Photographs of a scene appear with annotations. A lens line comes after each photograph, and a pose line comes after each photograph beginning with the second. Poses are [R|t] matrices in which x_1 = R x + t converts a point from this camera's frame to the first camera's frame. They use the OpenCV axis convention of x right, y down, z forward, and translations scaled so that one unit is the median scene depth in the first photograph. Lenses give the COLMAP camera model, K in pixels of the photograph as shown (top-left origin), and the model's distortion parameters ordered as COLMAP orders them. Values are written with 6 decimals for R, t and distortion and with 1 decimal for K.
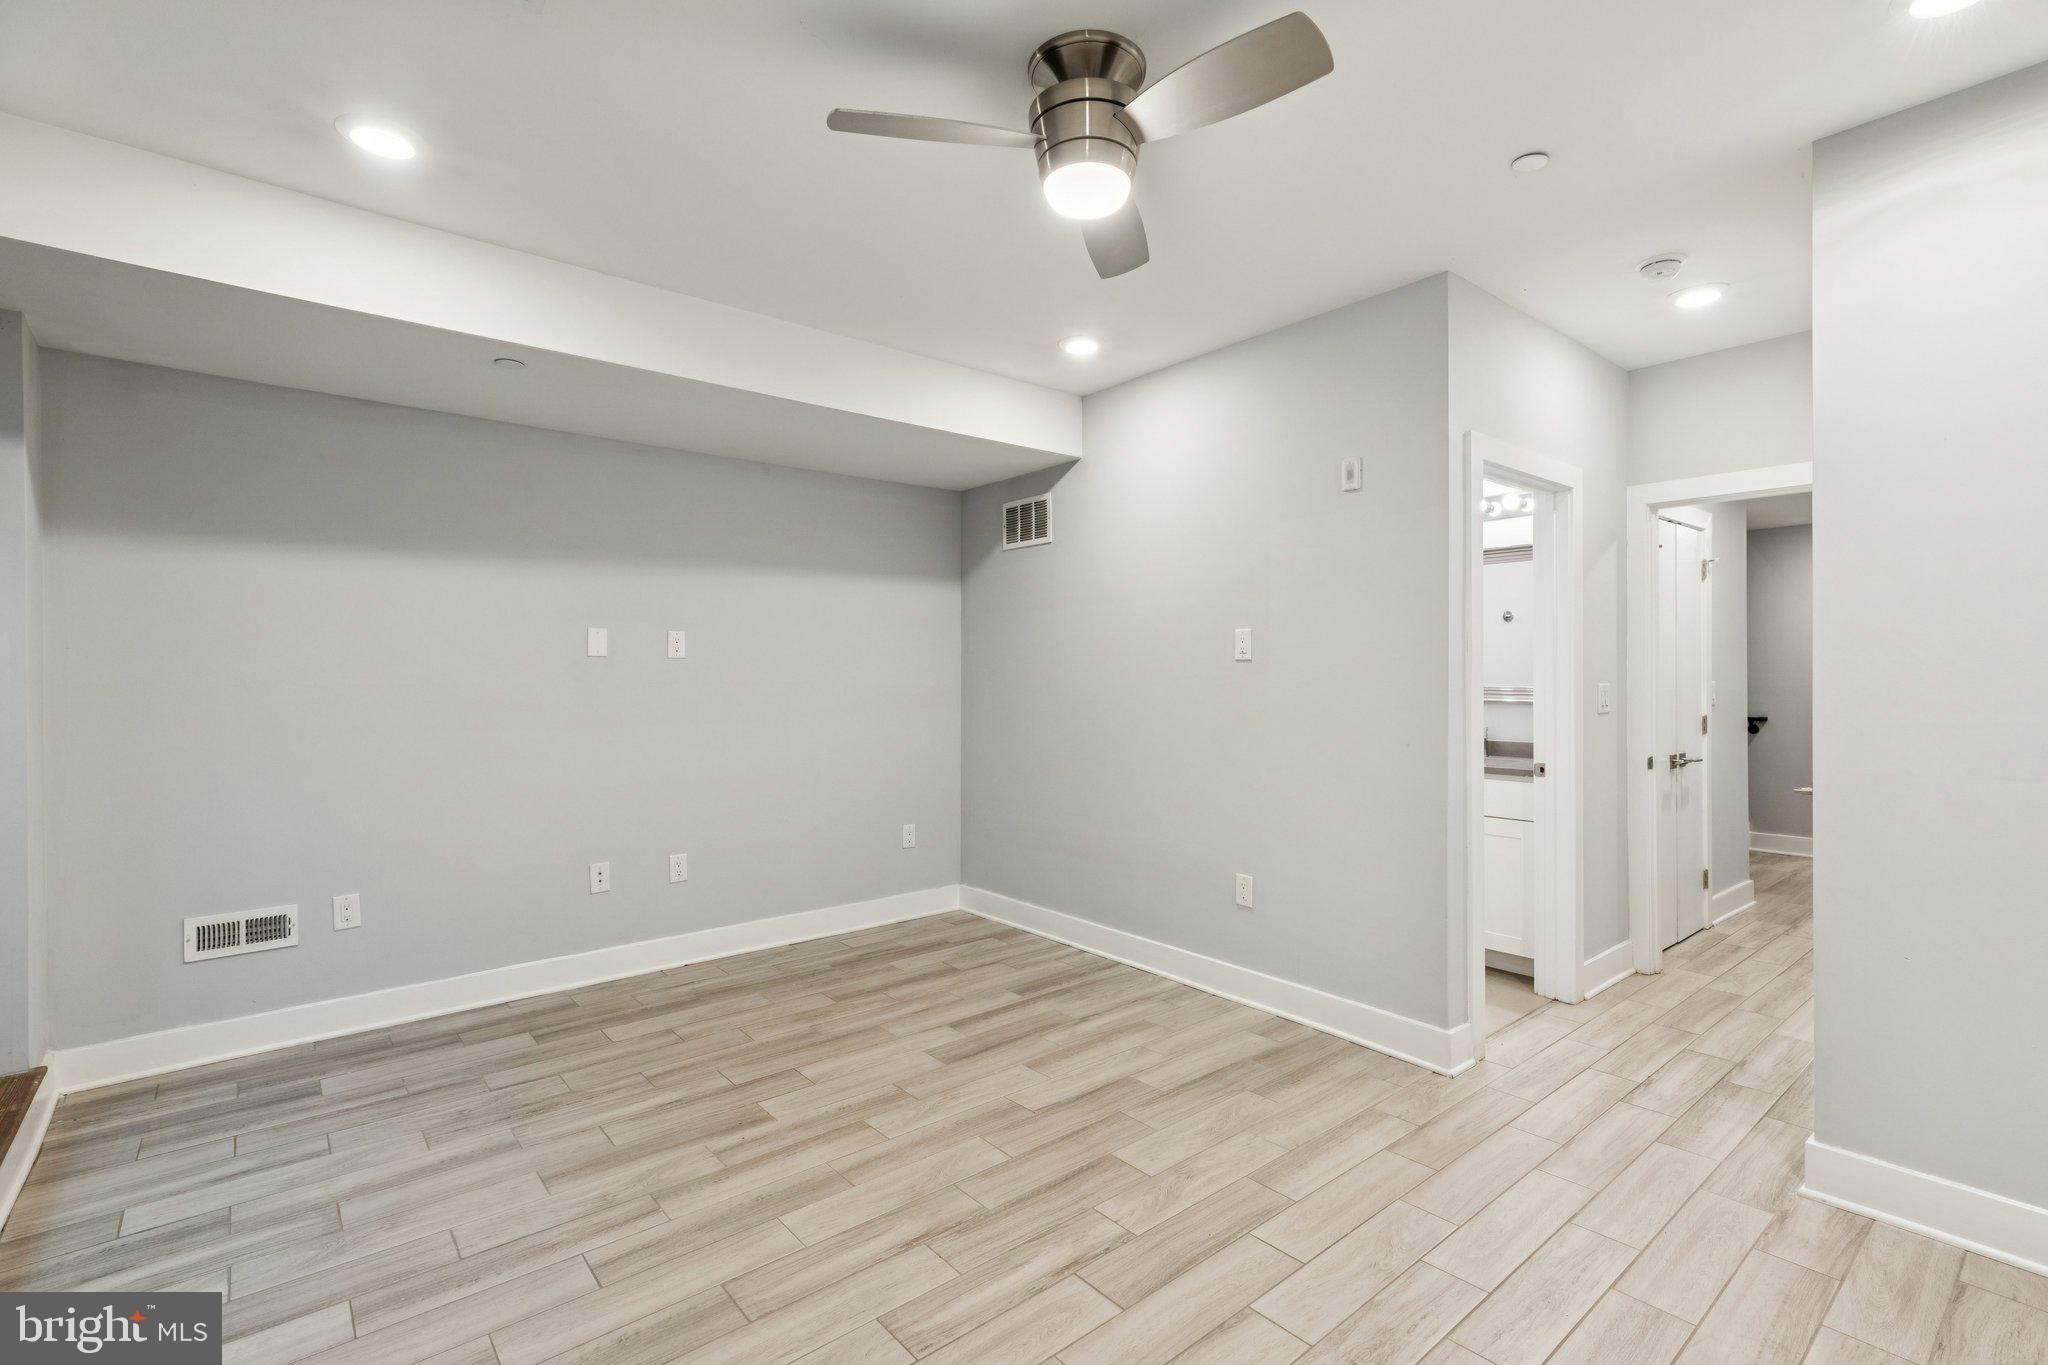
lens RADIAL K [[928.8, 0, 1048.1], [0, 928.8, 672.5], [0, 0, 1]] dist [0.009840, -0.000919]
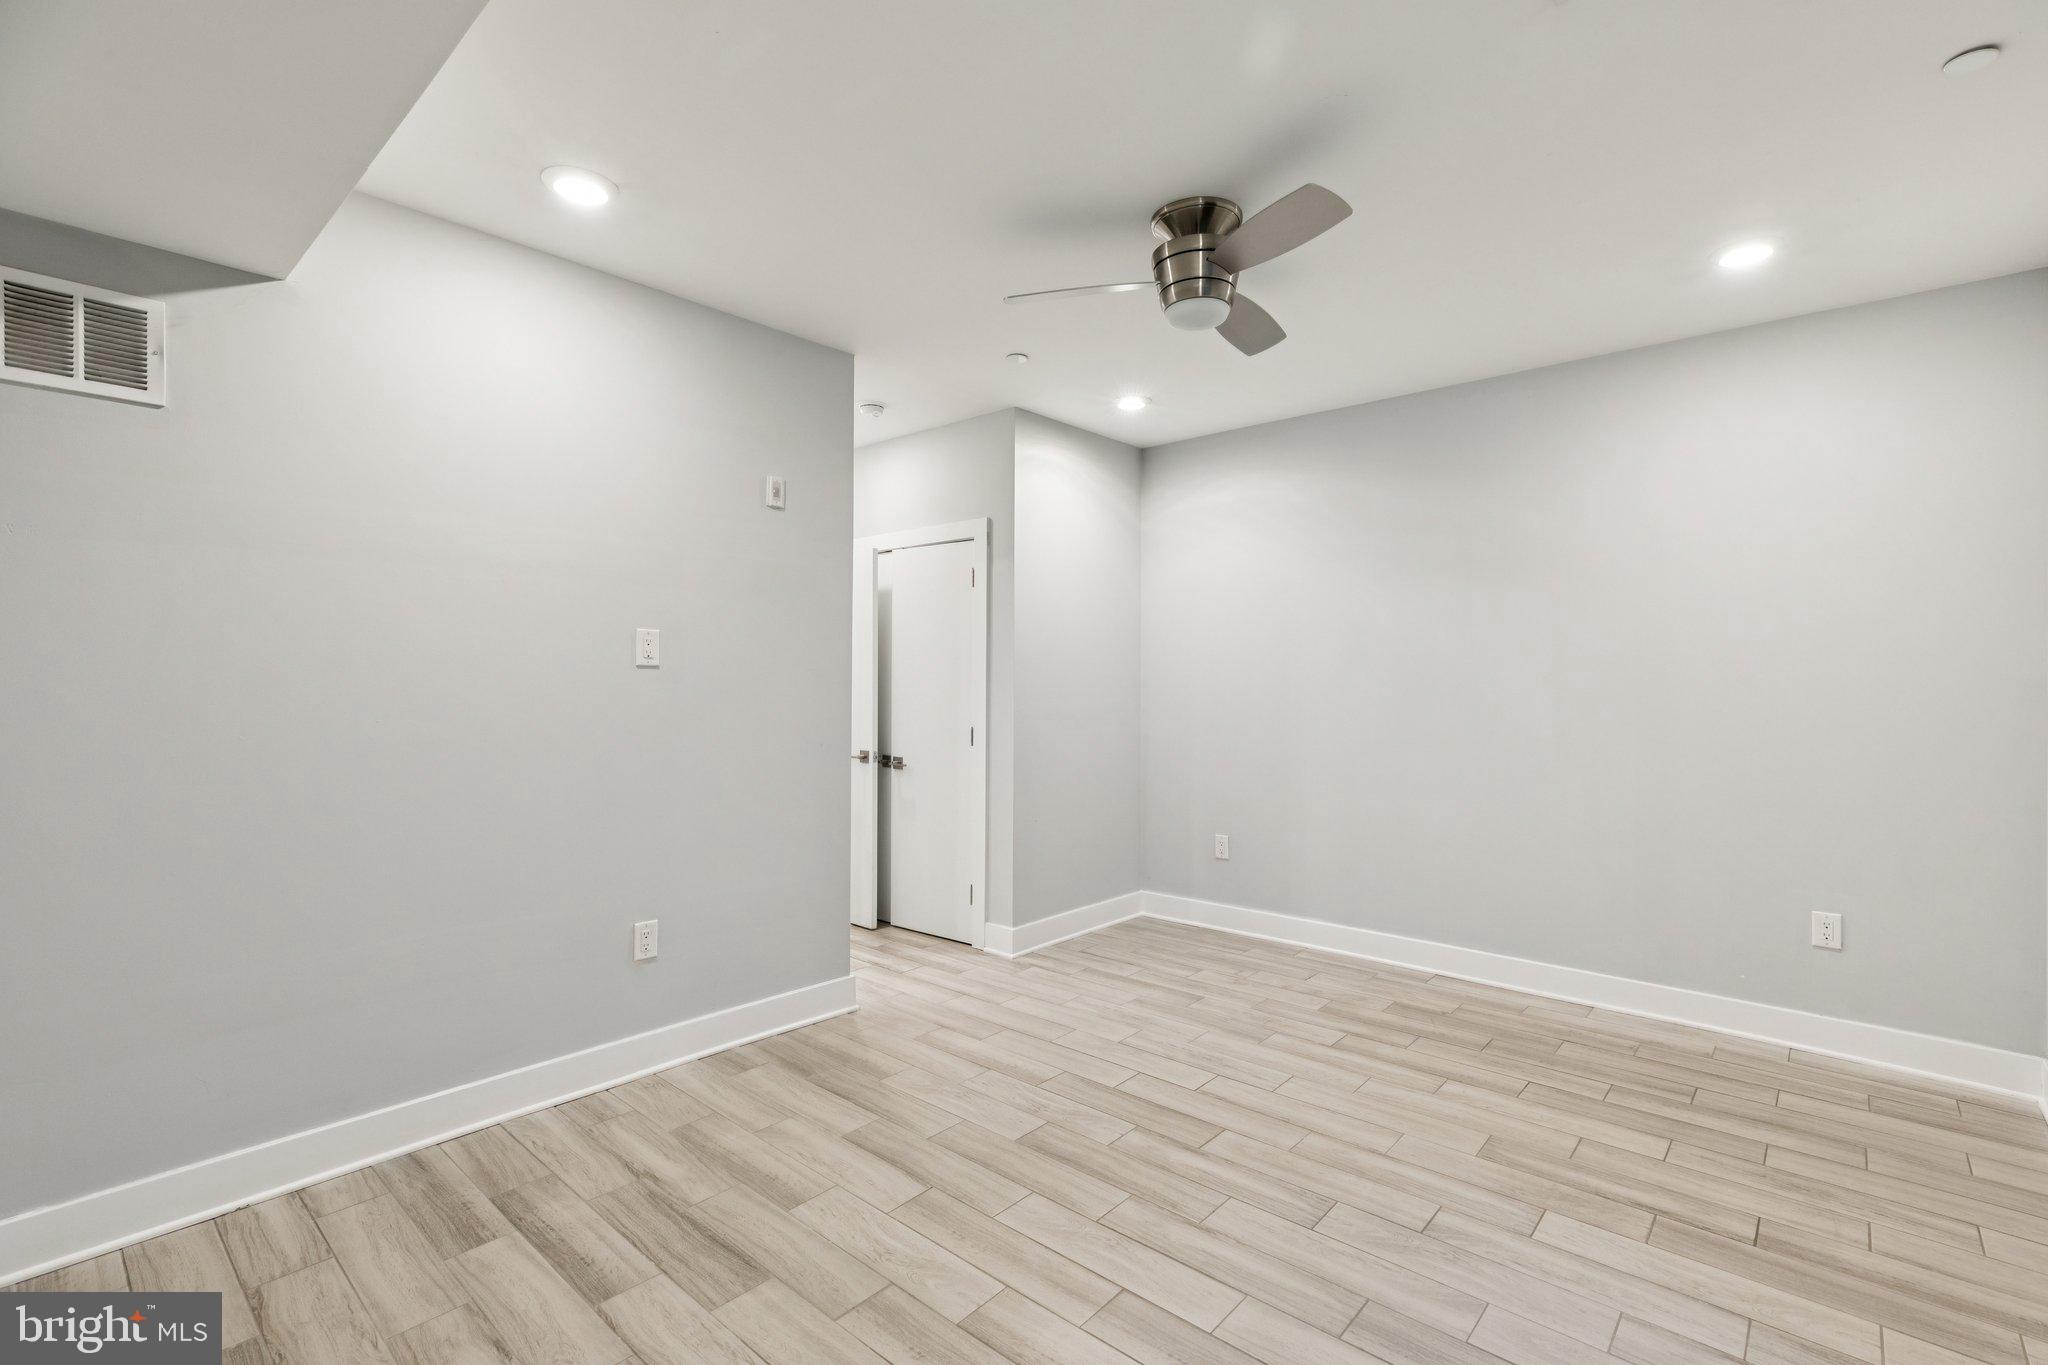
lens RADIAL K [[928.8, 0, 1017.7], [0, 928.8, 671.0], [0, 0, 1]] dist [0.009840, -0.000919]
pose [[-0.126315, 0.013141, 0.991903, -0.883333], [-0.000675, 0.999911, -0.013333, 0.003325], [-0.991990, -0.002354, -0.126295, 1.021811]]
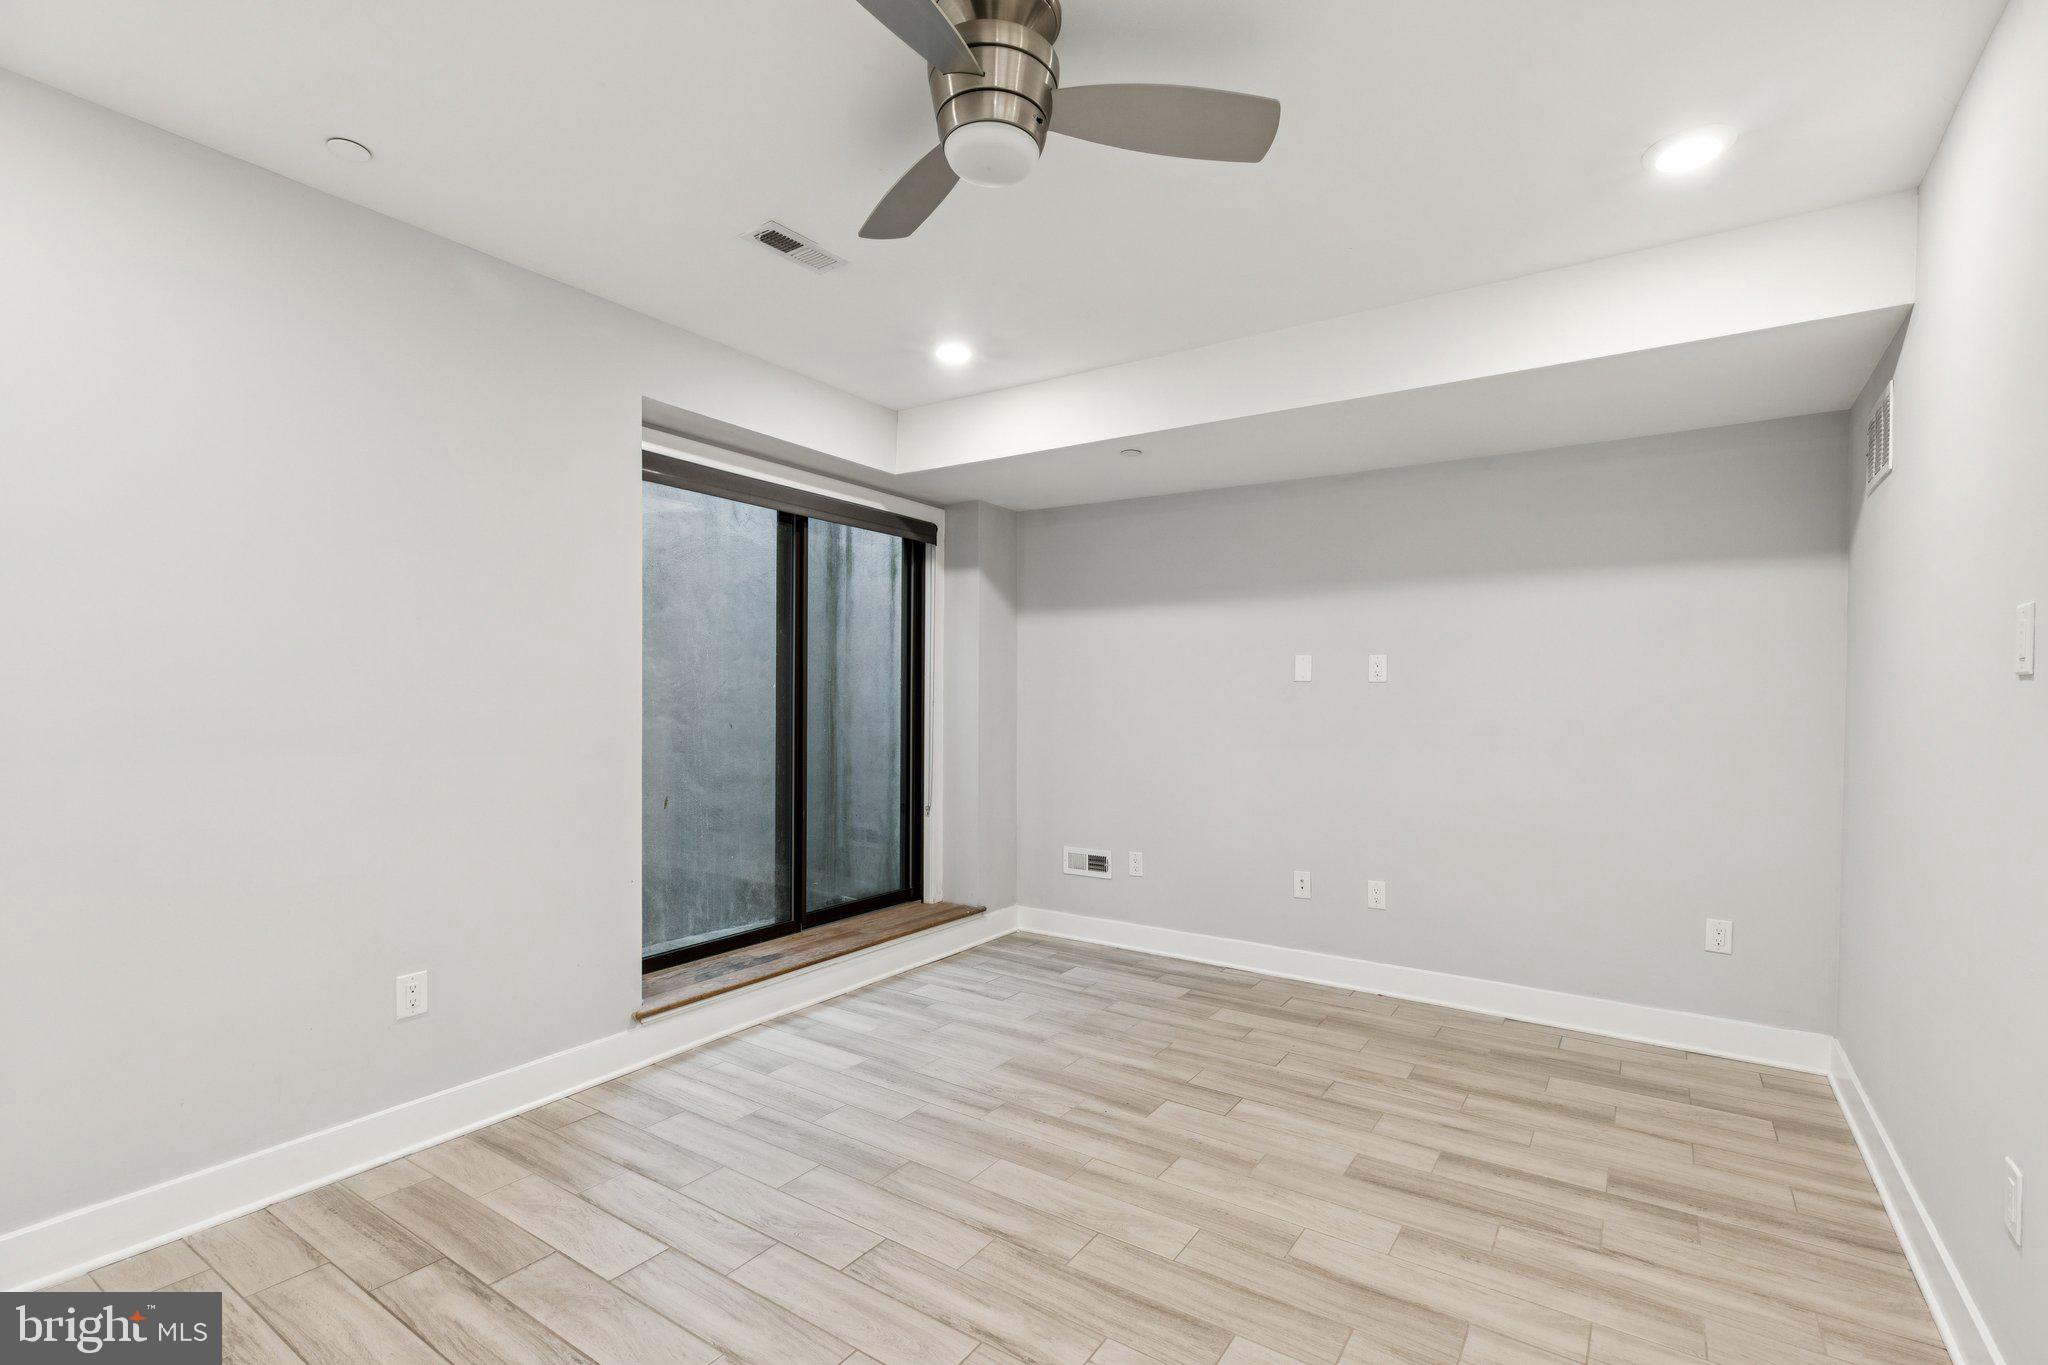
lens RADIAL K [[928.8, 0, 1045.7], [0, 928.8, 699.4], [0, 0, 1]] dist [0.009840, -0.000919]
pose [[0.279607, 0.009251, -0.960070, 0.672194], [-0.009198, 0.999933, 0.006956, -0.000134], [0.960070, 0.006886, 0.279674, 0.578033]]
